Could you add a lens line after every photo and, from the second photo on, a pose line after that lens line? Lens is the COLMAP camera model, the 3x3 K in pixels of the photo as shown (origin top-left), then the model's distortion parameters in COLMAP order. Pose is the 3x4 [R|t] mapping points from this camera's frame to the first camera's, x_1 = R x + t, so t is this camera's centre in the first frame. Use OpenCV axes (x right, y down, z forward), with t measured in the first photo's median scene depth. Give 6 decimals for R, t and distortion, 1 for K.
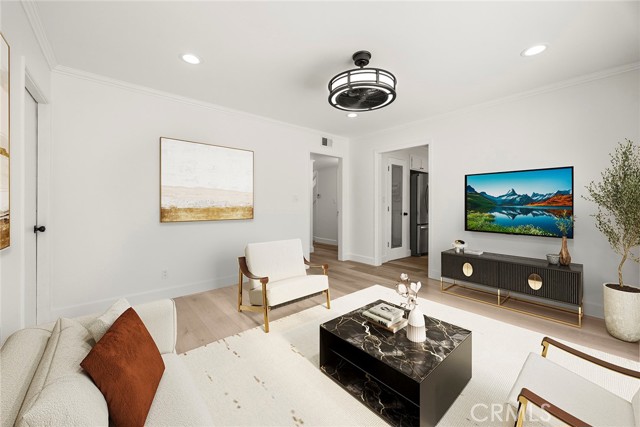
lens RADIAL K [[244.9, 0, 330.2], [0, 244.9, 209.1], [0, 0, 1]] dist [0.000312, 0.000001]
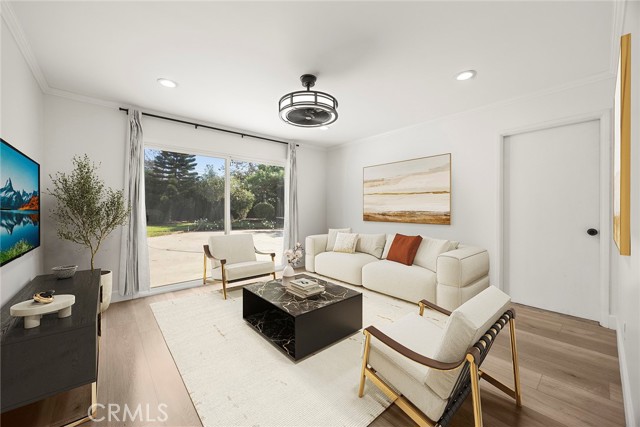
lens RADIAL K [[244.9, 0, 330.2], [0, 244.9, 209.1], [0, 0, 1]] dist [0.000312, 0.000001]
pose [[-0.999974, -0.007153, 0.000060, 0.019903], [-0.007154, 0.999974, -0.001196, -0.020352], [-0.000051, -0.001196, -0.999999, 1.580845]]
